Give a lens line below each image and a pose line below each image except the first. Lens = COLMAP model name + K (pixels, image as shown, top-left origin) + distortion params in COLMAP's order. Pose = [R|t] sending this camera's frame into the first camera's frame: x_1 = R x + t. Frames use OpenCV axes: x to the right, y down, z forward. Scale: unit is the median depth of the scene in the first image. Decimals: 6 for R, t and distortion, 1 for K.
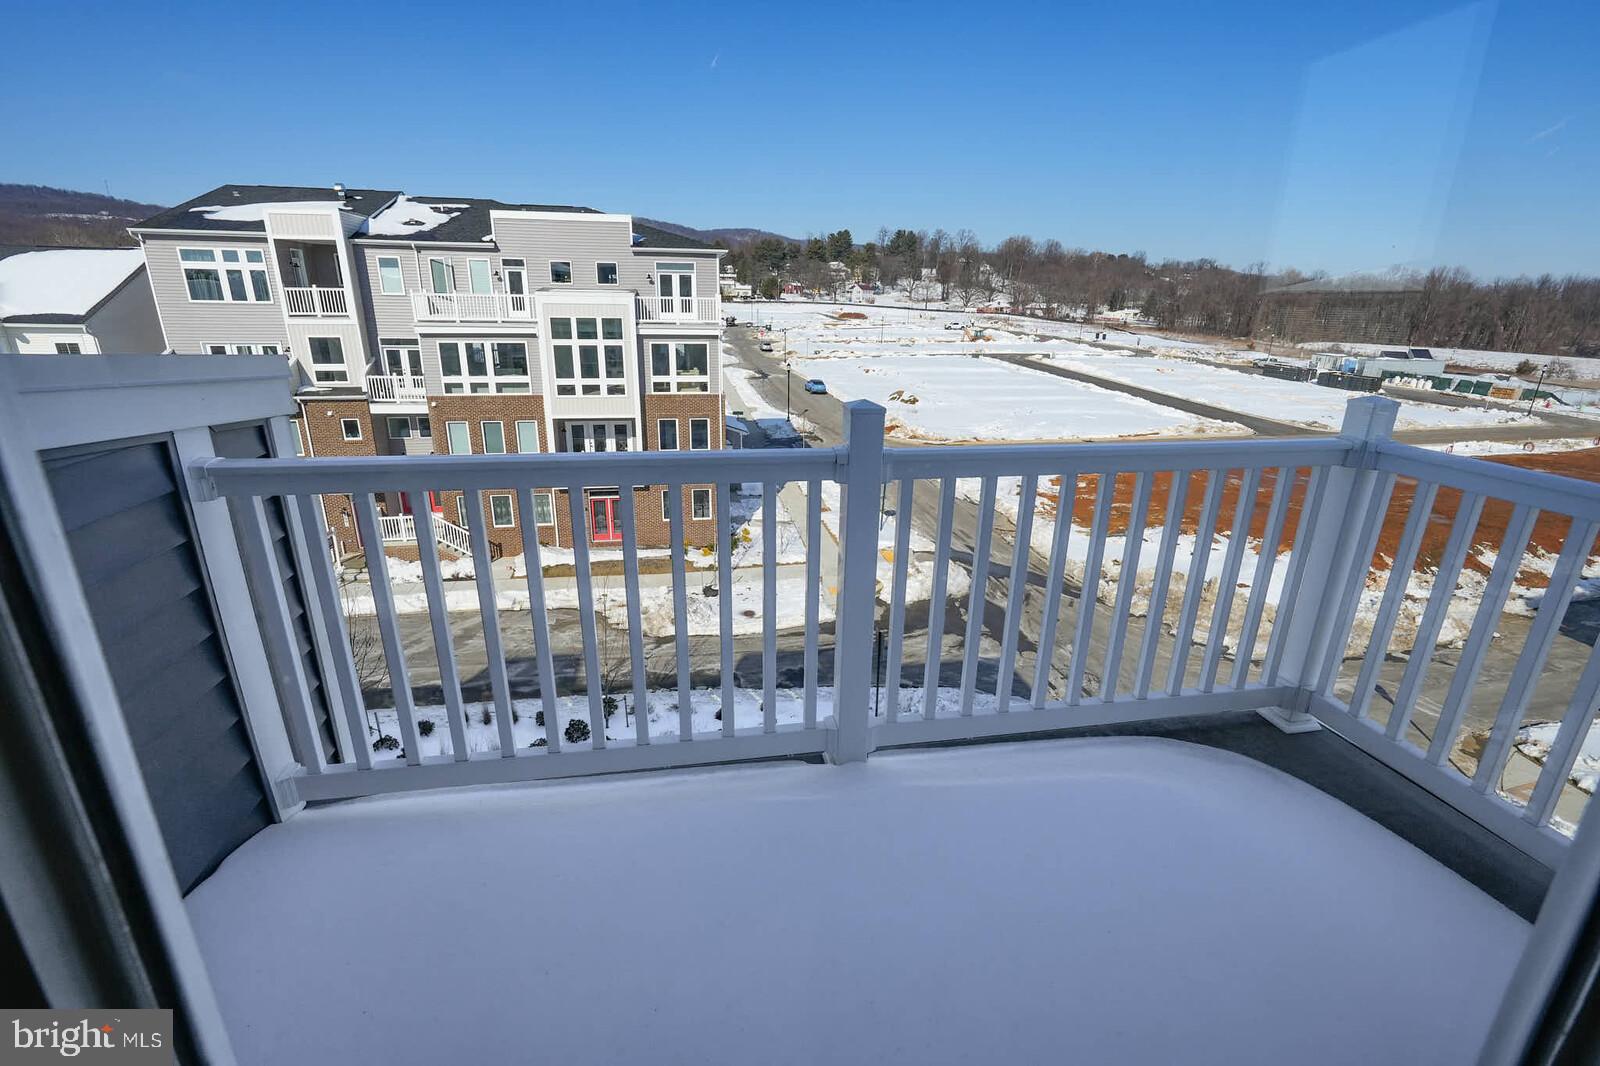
lens RADIAL K [[709.6, 0, 800.0], [0, 709.6, 533.0], [0, 0, 1]] dist [-0.000306, 0.000850]
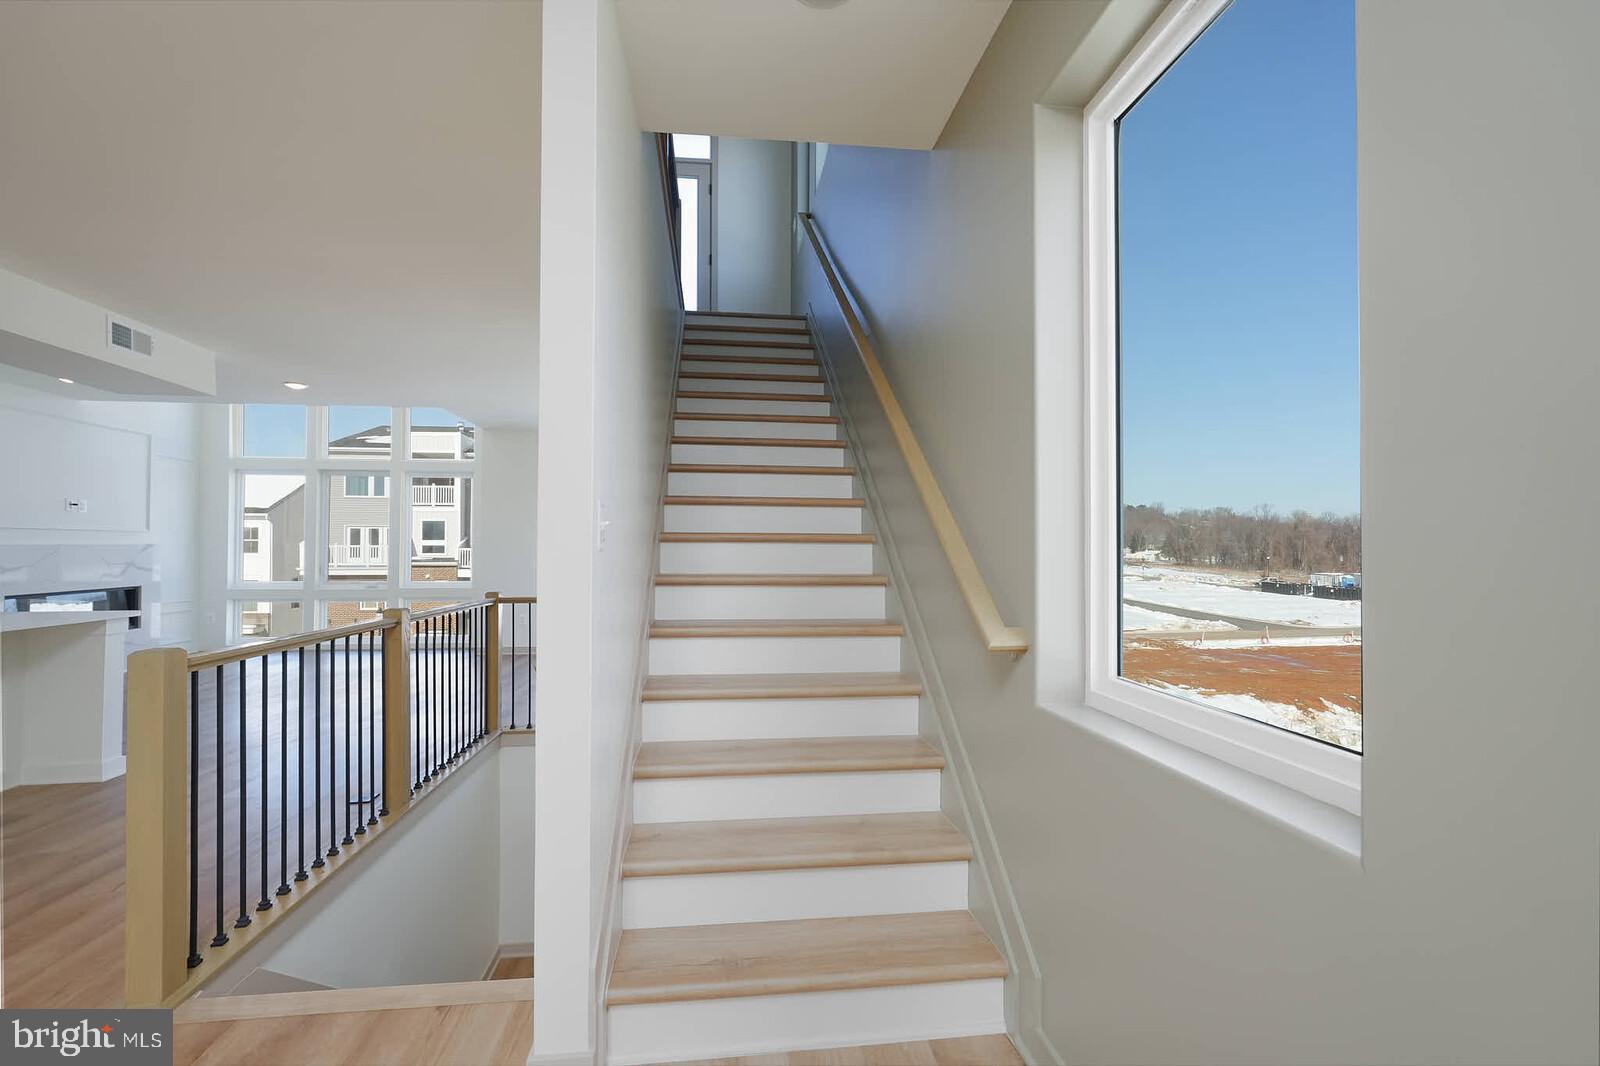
lens RADIAL K [[703.6, 0, 797.2], [0, 703.6, 550.9], [0, 0, 1]] dist [-0.001068, -0.000061]
pose [[0.997688, -0.014126, -0.066480, 0.089574], [-0.007858, 0.947624, -0.319292, 0.176864], [0.067508, 0.319076, 0.945322, -0.168754]]
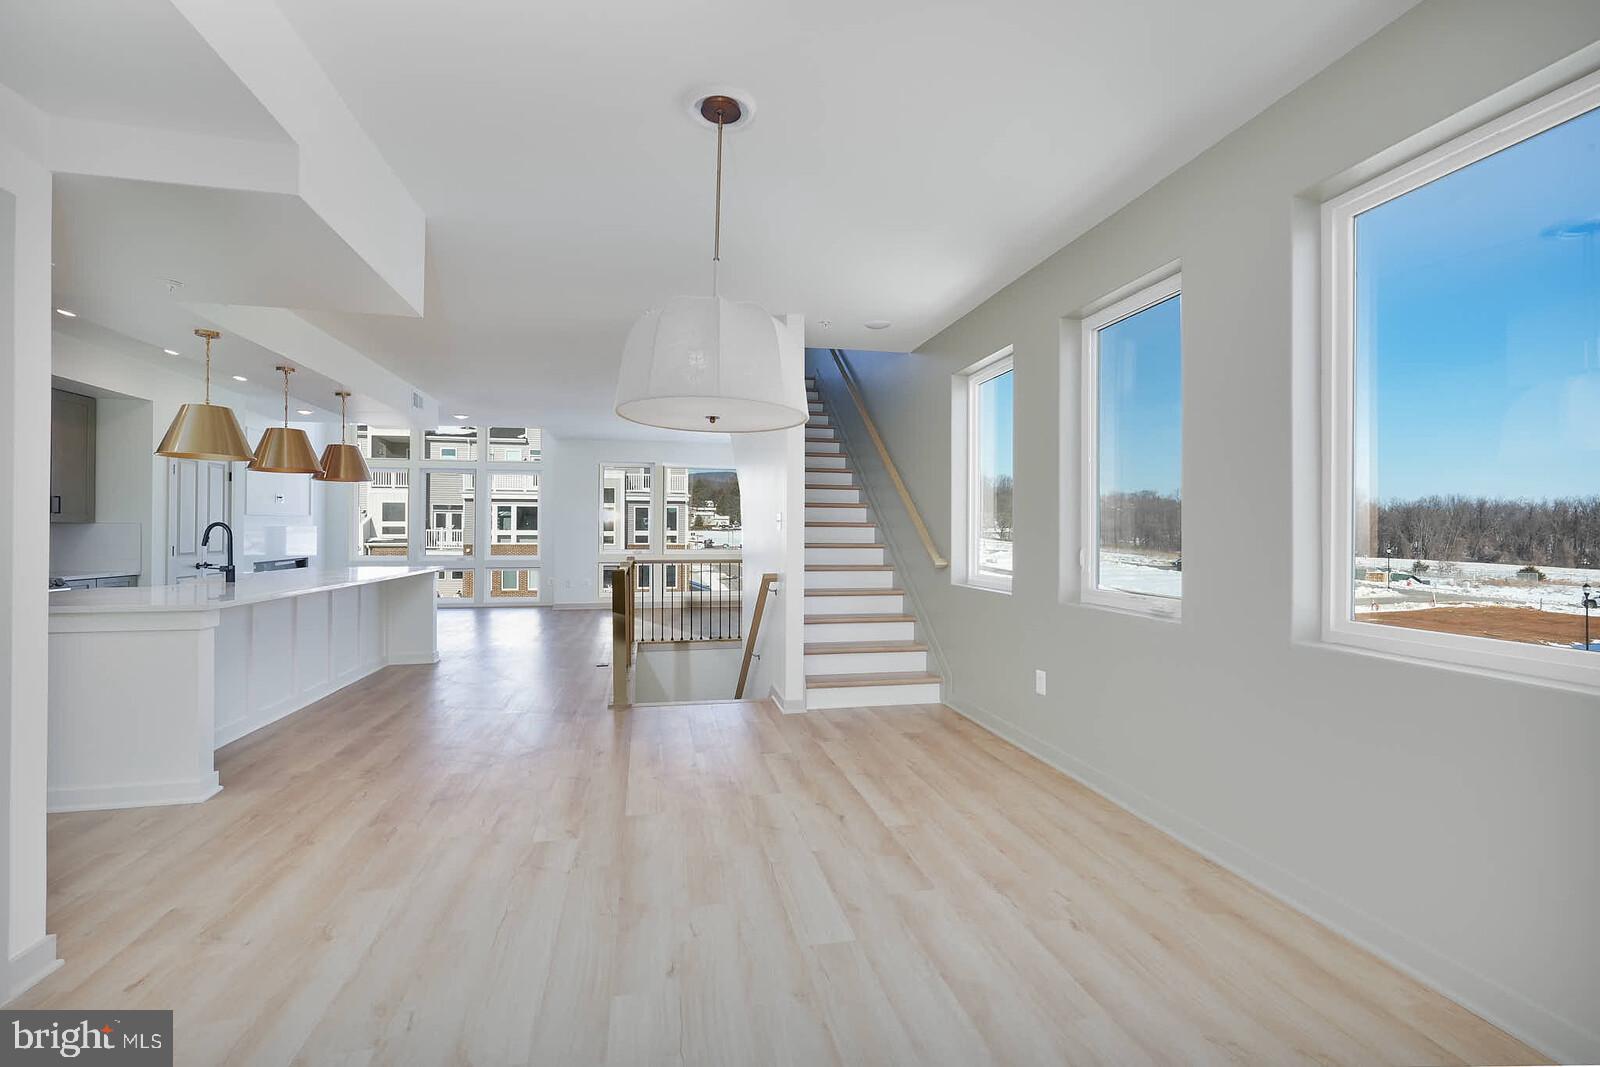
lens RADIAL K [[724.8, 0, 800.0], [0, 724.8, 533.5], [0, 0, 1]] dist [-0.001170, 0.000514]
pose [[0.999533, -0.013495, 0.027405, 0.062356], [0.021505, 0.948003, -0.317534, 0.216504], [-0.021695, 0.317975, 0.947851, -0.284983]]
